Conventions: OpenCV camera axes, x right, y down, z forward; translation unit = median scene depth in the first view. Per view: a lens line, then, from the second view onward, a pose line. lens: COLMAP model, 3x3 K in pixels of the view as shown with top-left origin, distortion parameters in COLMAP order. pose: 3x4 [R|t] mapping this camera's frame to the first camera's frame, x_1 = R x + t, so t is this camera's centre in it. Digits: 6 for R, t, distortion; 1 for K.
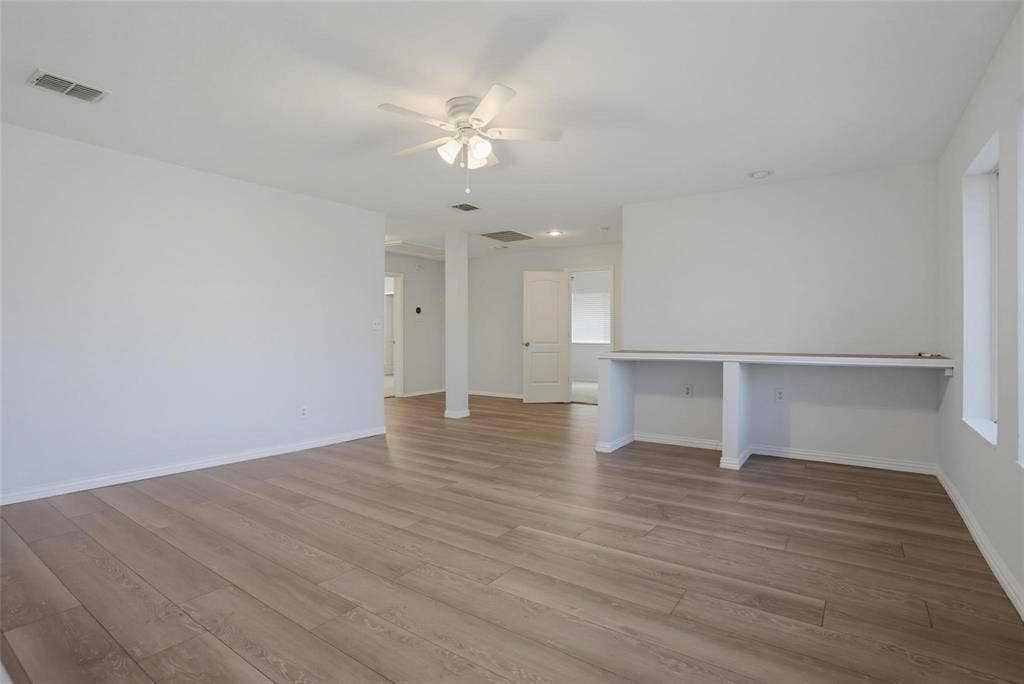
lens RADIAL K [[508.2, 0, 511.1], [0, 508.2, 332.2], [0, 0, 1]] dist [-0.087641, 0.048724]
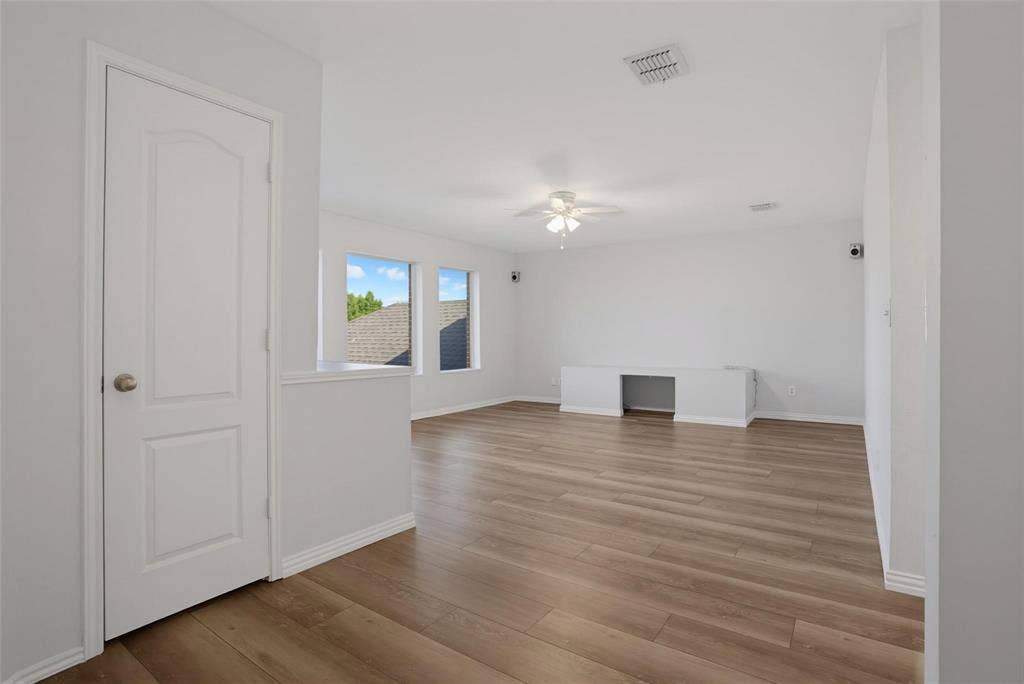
lens RADIAL K [[508.2, 0, 511.1], [0, 508.2, 332.2], [0, 0, 1]] dist [-0.087641, 0.048724]
pose [[-0.999996, 0.002704, -0.000351, 0.064215], [0.002705, 0.999993, -0.002603, -0.002106], [0.000344, -0.002604, -0.999997, 2.071613]]
